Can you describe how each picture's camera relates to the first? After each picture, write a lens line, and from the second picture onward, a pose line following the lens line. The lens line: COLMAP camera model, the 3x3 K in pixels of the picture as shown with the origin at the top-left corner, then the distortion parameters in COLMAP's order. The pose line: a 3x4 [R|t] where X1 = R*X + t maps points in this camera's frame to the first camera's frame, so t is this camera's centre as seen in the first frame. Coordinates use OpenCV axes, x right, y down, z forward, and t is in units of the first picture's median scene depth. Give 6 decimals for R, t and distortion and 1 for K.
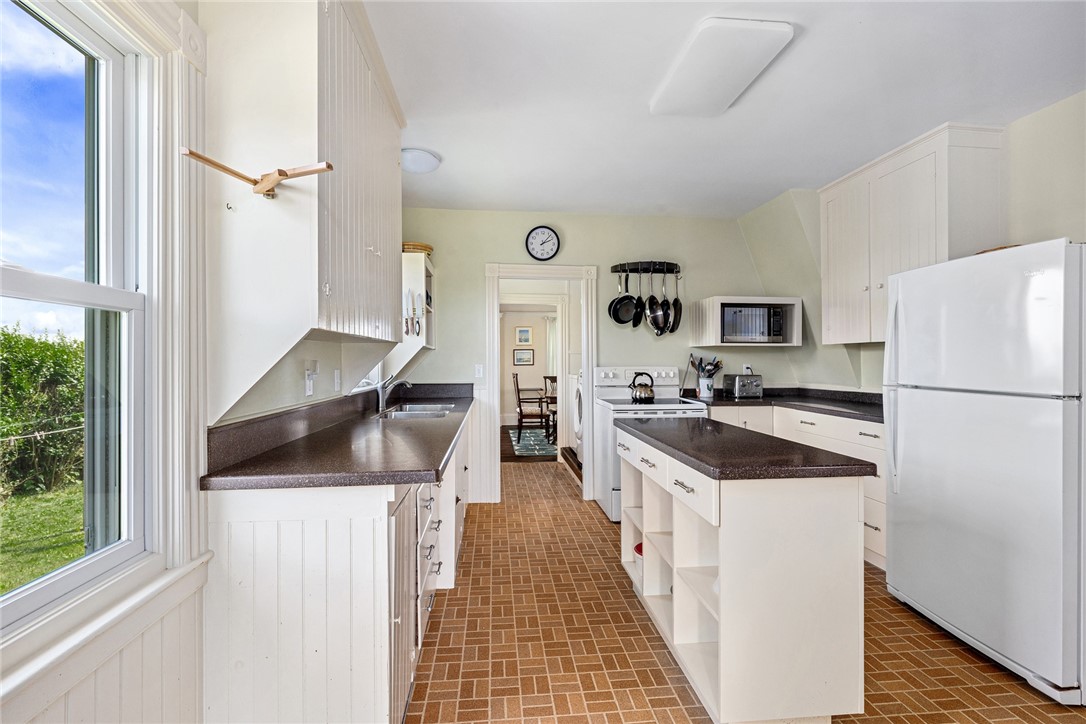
lens RADIAL K [[487.3, 0, 543.0], [0, 487.3, 362.0], [0, 0, 1]] dist [-0.002135, -0.000198]
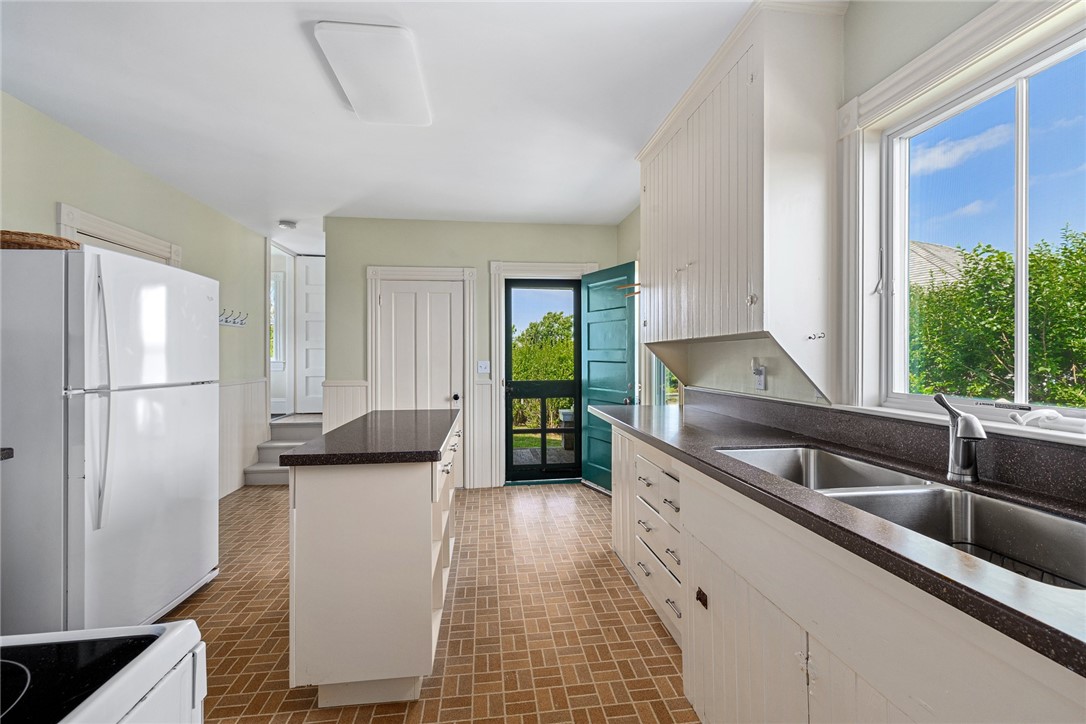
lens RADIAL K [[461.0, 0, 540.7], [0, 461.0, 357.7], [0, 0, 1]] dist [0.001880, 0.000243]
pose [[-0.999710, 0.000347, -0.024080, 0.020400], [0.000359, 1.000000, -0.000474, -0.002039], [0.024079, -0.000482, -0.999710, 1.041371]]
